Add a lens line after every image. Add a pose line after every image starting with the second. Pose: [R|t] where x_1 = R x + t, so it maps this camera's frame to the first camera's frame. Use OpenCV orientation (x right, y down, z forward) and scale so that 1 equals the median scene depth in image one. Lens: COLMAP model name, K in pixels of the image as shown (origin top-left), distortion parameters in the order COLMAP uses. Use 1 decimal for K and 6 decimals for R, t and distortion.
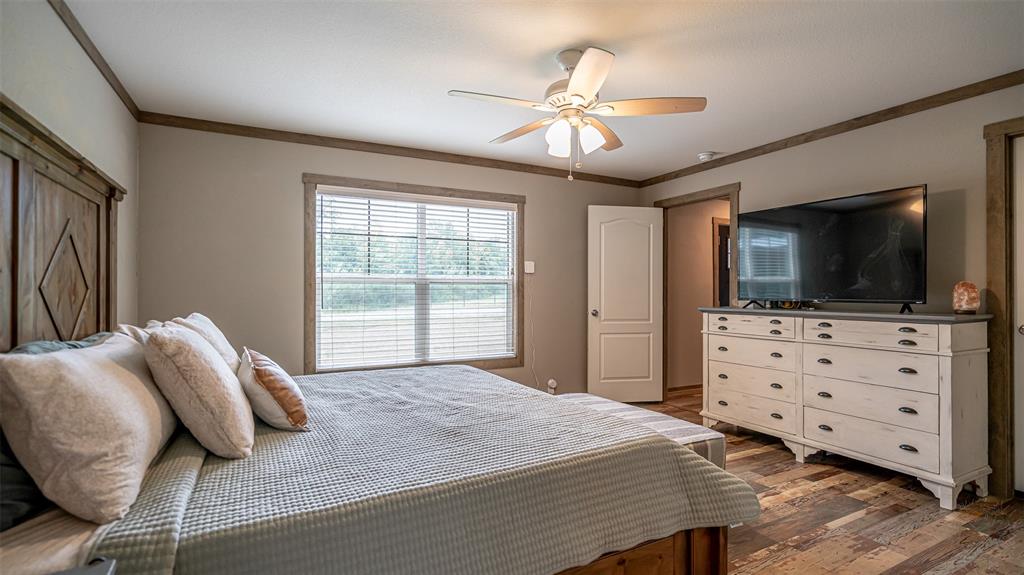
lens RADIAL K [[478.3, 0, 488.7], [0, 478.3, 285.5], [0, 0, 1]] dist [-0.005438, 0.003790]
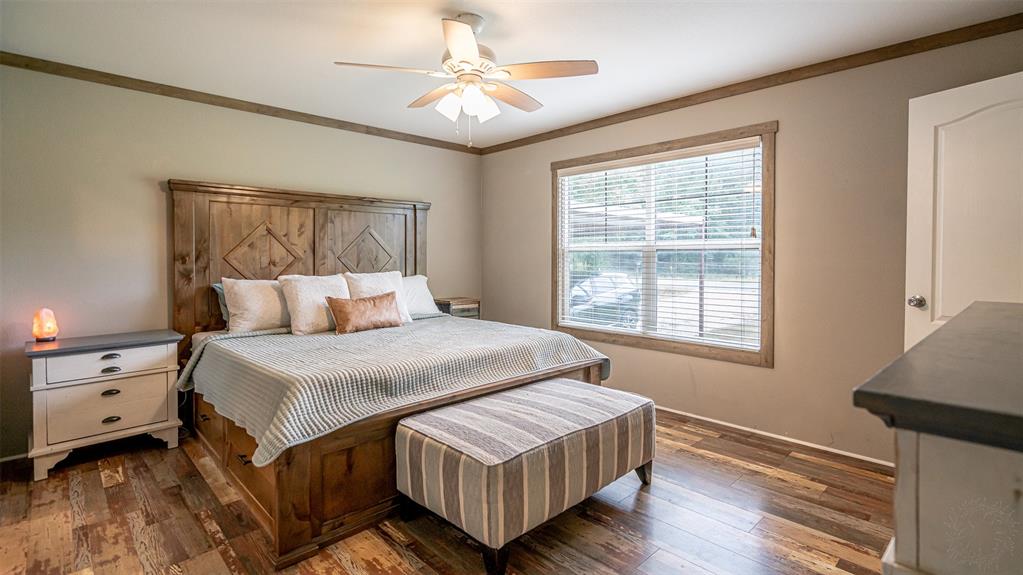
lens RADIAL K [[477.8, 0, 511.4], [0, 477.8, 262.6], [0, 0, 1]] dist [-0.005438, 0.003790]
pose [[0.301115, 0.013153, -0.953497, 1.386970], [0.013303, 0.999750, 0.017991, -0.002823], [0.953495, -0.018101, 0.300865, 0.958552]]
